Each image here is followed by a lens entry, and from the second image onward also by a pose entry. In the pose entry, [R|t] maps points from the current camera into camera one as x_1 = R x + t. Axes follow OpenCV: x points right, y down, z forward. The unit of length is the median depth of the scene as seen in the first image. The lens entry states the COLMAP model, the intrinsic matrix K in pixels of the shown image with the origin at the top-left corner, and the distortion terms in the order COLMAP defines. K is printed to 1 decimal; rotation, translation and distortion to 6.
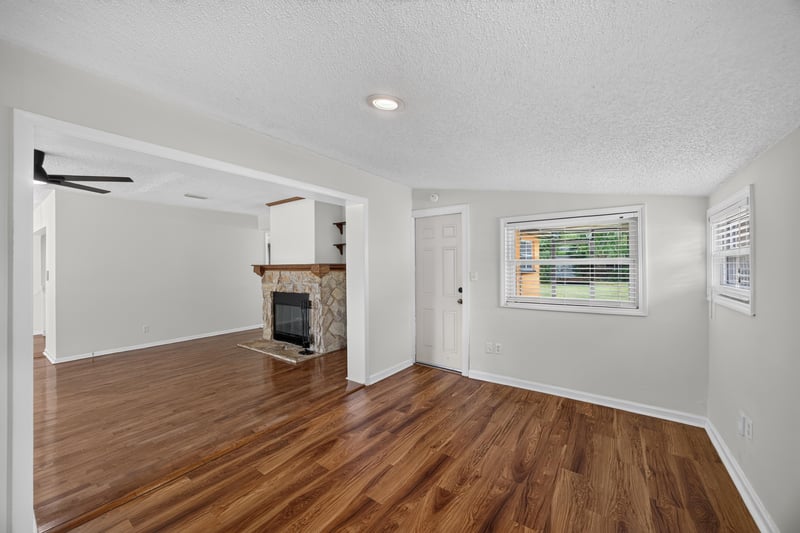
lens RADIAL K [[307.6, 0, 403.9], [0, 307.6, 266.1], [0, 0, 1]] dist [-0.002716, 0.000099]
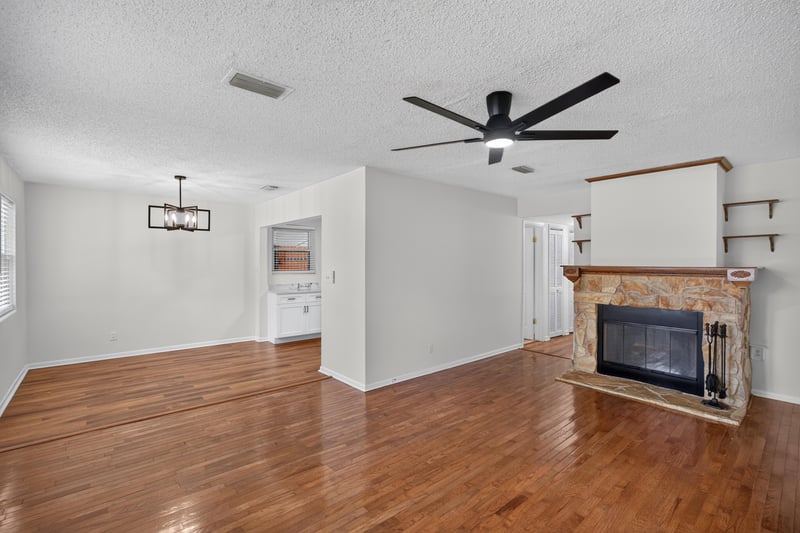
lens RADIAL K [[361.2, 0, 397.0], [0, 361.2, 264.6], [0, 0, 1]] dist [-0.025307, 0.005598]
pose [[0.963518, 0.006903, -0.267555, -0.686413], [-0.004930, 0.999955, 0.008044, -0.011914], [0.267598, -0.006431, 0.963509, 0.105403]]
